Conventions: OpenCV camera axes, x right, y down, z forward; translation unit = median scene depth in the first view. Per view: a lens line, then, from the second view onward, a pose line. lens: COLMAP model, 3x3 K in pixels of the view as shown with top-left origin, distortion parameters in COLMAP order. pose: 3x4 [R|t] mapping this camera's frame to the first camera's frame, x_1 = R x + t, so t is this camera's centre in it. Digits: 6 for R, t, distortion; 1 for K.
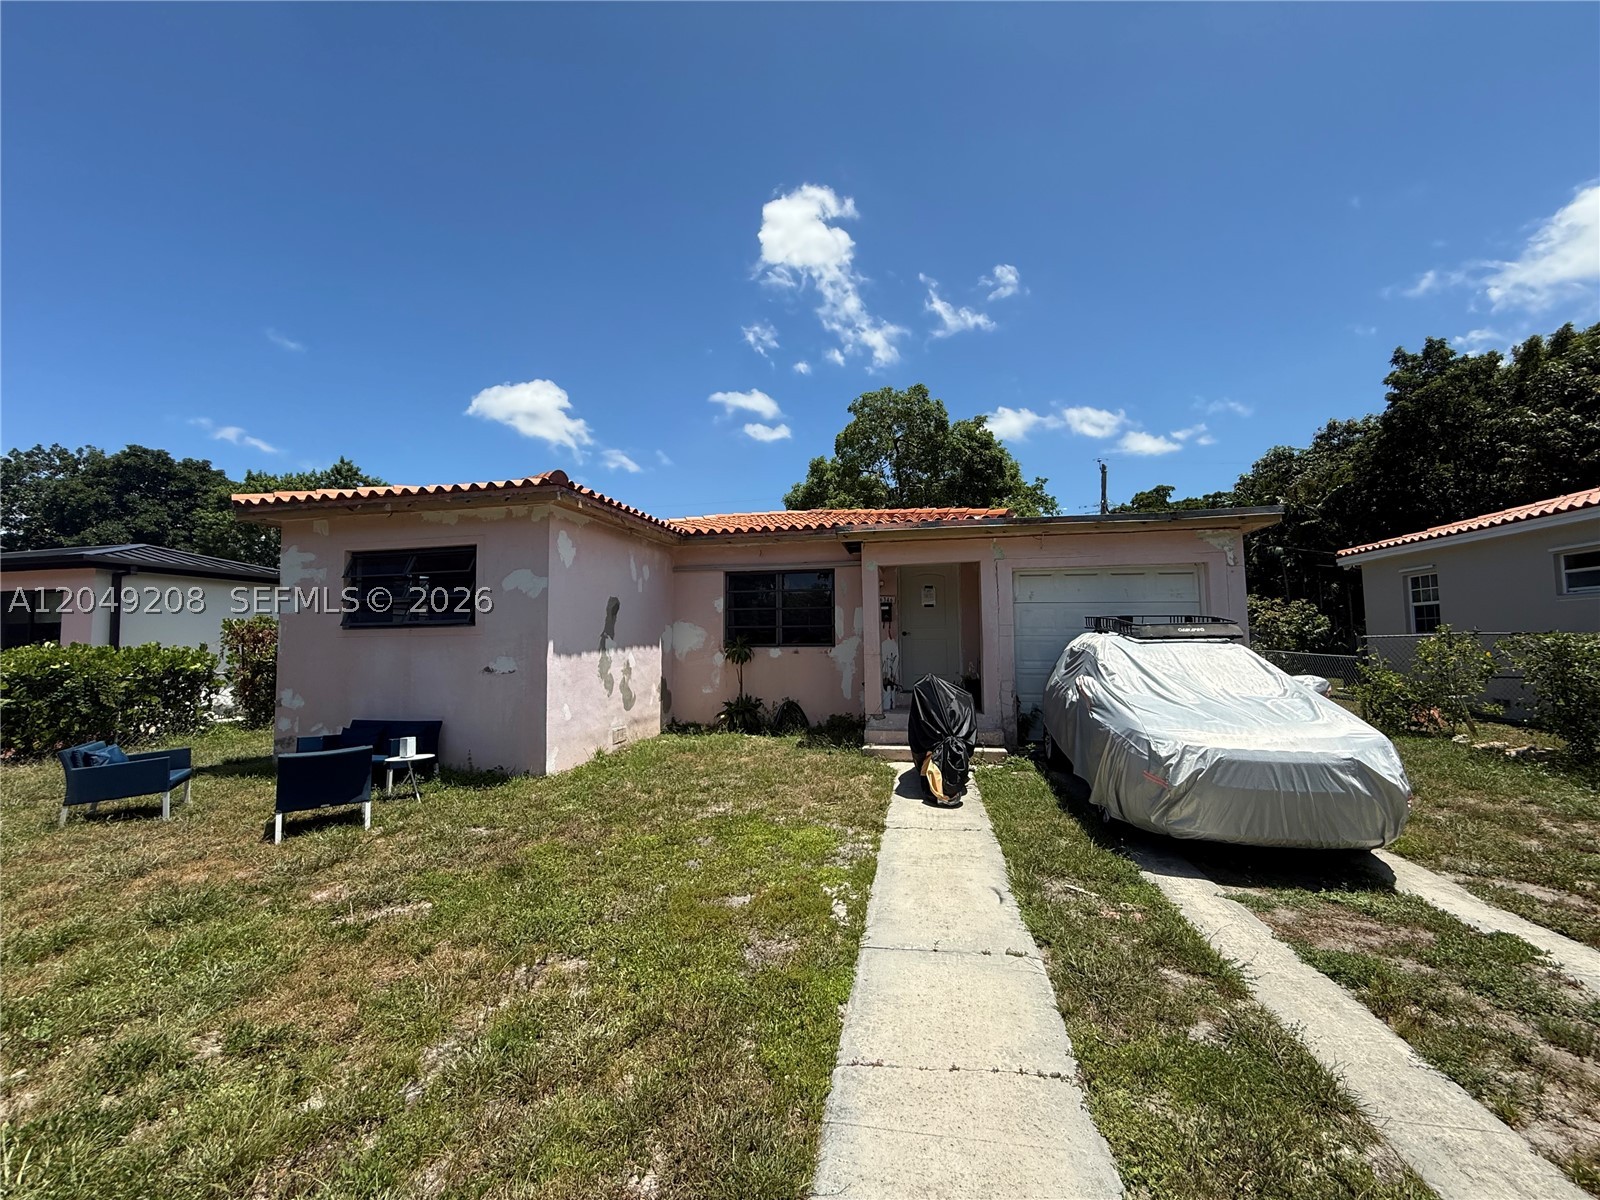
lens RADIAL K [[633.9, 0, 800.0], [0, 633.9, 600.0], [0, 0, 1]] dist [-0.000856, -0.000142]
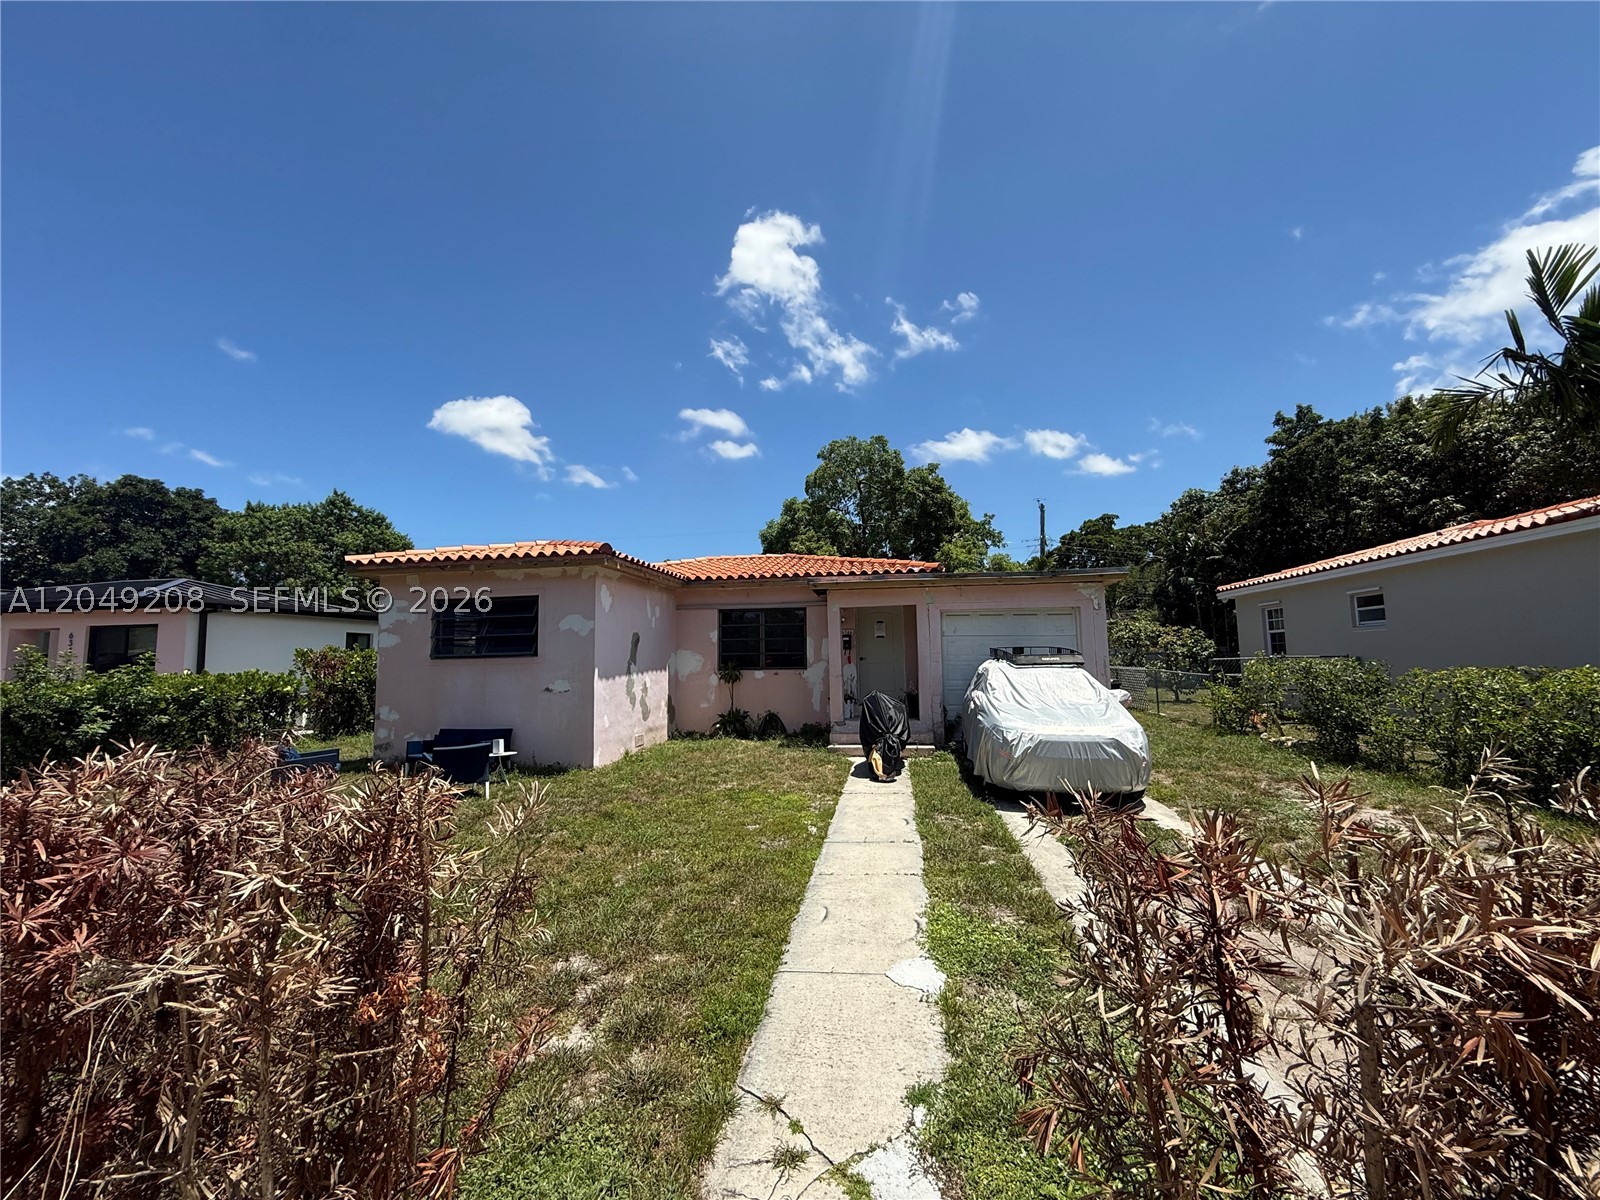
lens RADIAL K [[633.9, 0, 800.0], [0, 633.9, 600.0], [0, 0, 1]] dist [-0.000856, -0.000142]
pose [[0.998804, -0.000357, 0.048886, -0.024737], [0.001715, 0.999614, -0.027747, -0.036687], [-0.048857, 0.027797, 0.998419, -0.326314]]
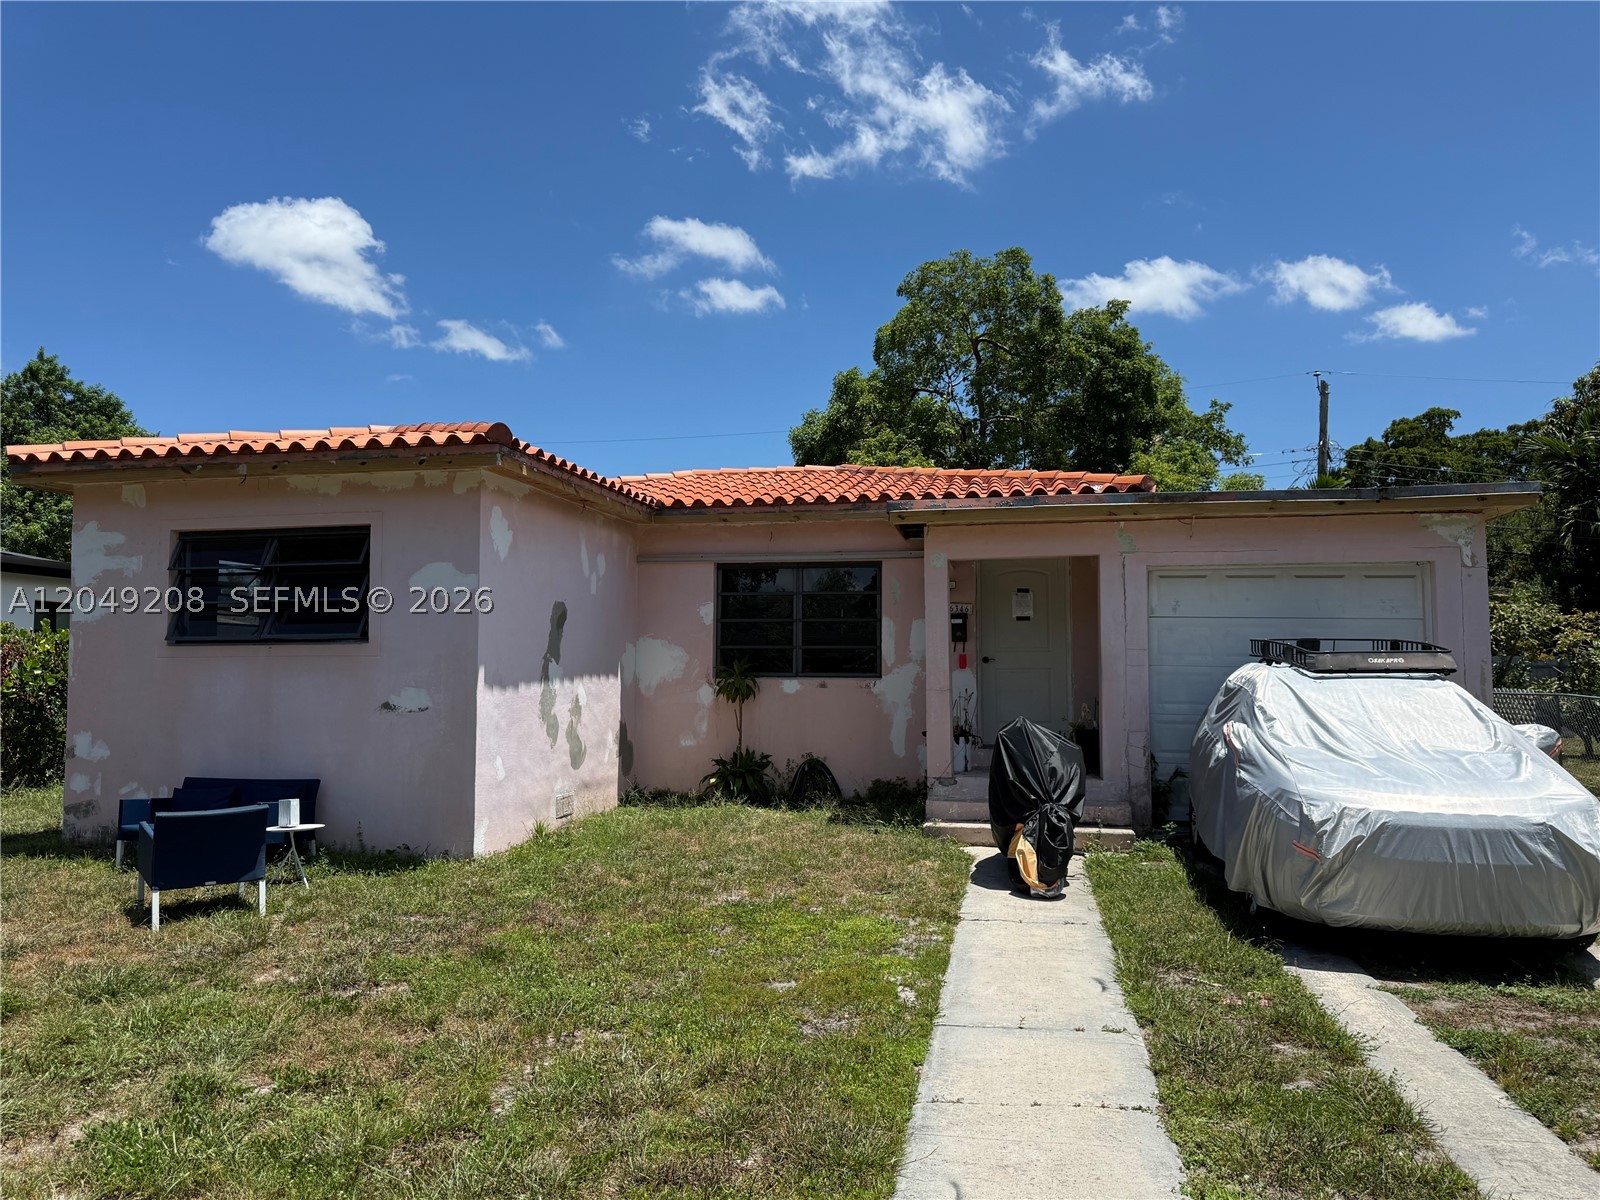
lens RADIAL K [[1113.3, 0, 805.6], [0, 1113.3, 603.0], [0, 0, 1]] dist [0.122722, -0.194292]
pose [[0.999924, 0.011610, 0.004145, -0.037053], [-0.011631, 0.999920, 0.004953, -0.012806], [-0.004087, -0.005001, 0.999979, -0.213687]]
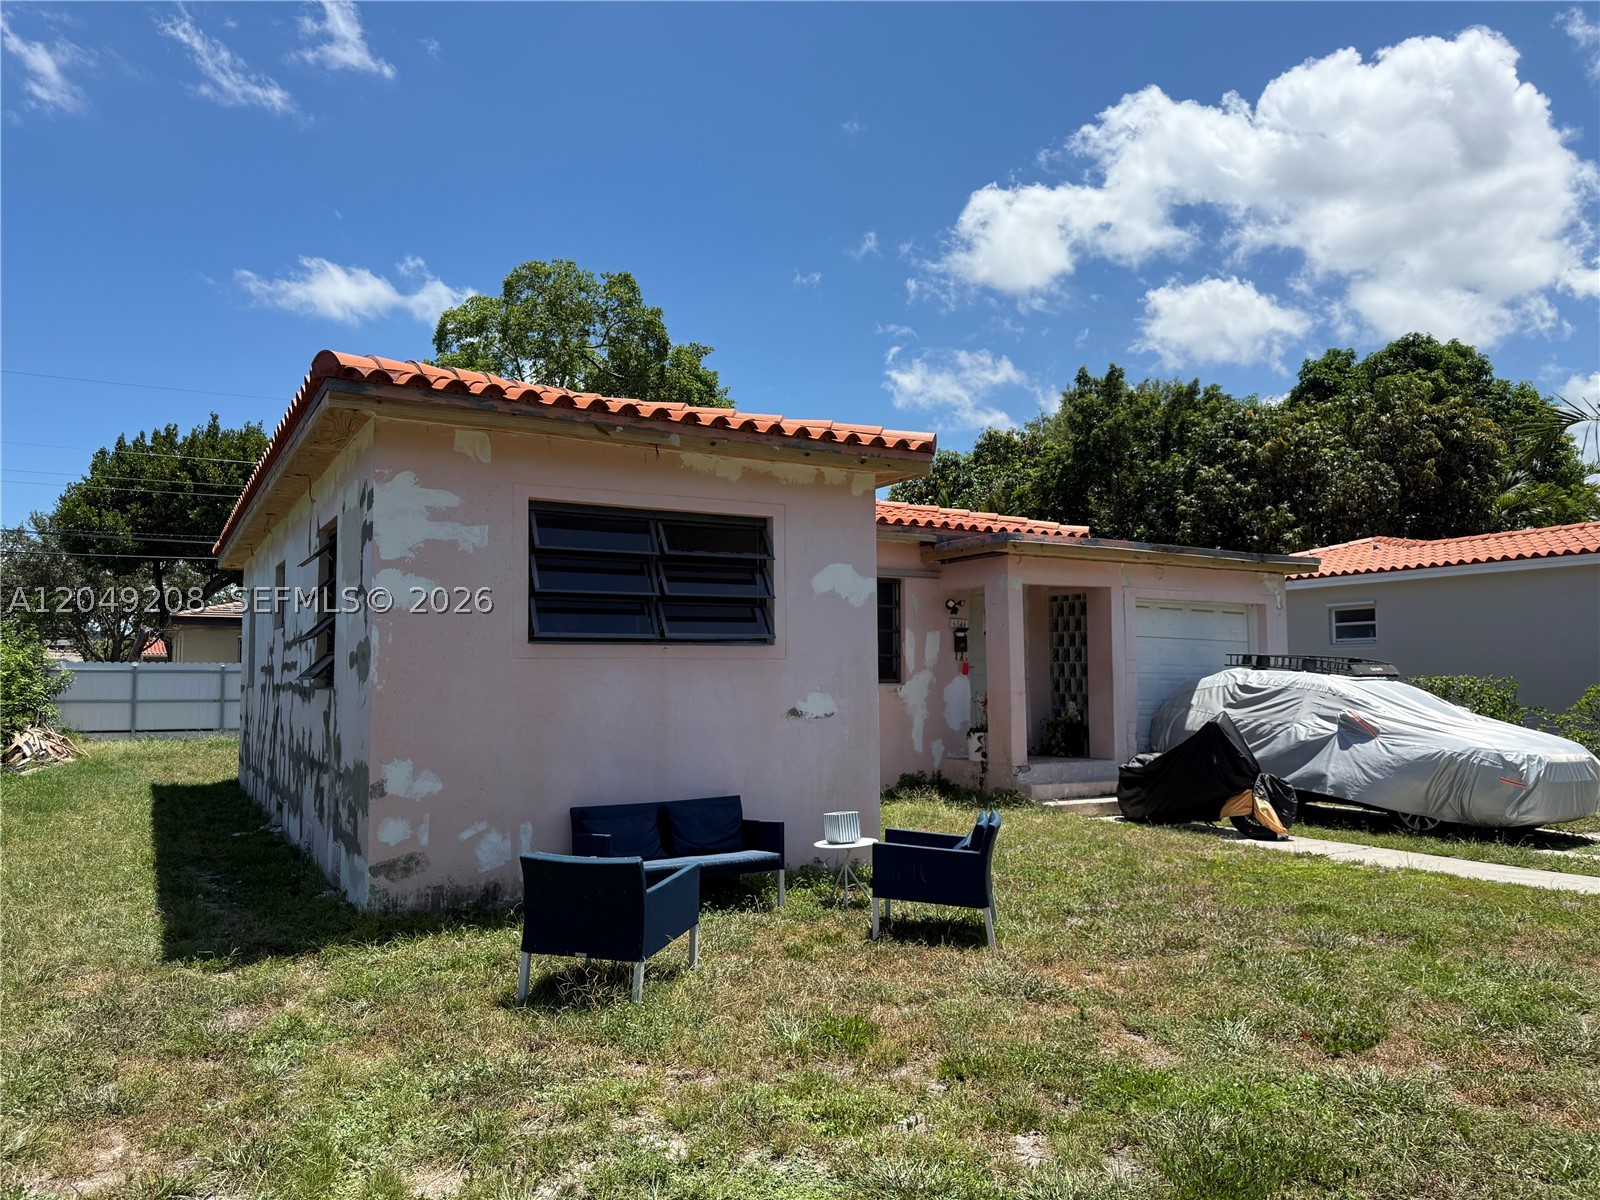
lens RADIAL K [[1113.3, 0, 805.6], [0, 1113.3, 603.0], [0, 0, 1]] dist [0.122722, -0.194292]
pose [[0.738719, 0.054838, 0.671780, -1.137964], [-0.049278, 0.998412, -0.027313, 0.025543], [-0.672210, -0.012928, 0.740247, 0.129922]]
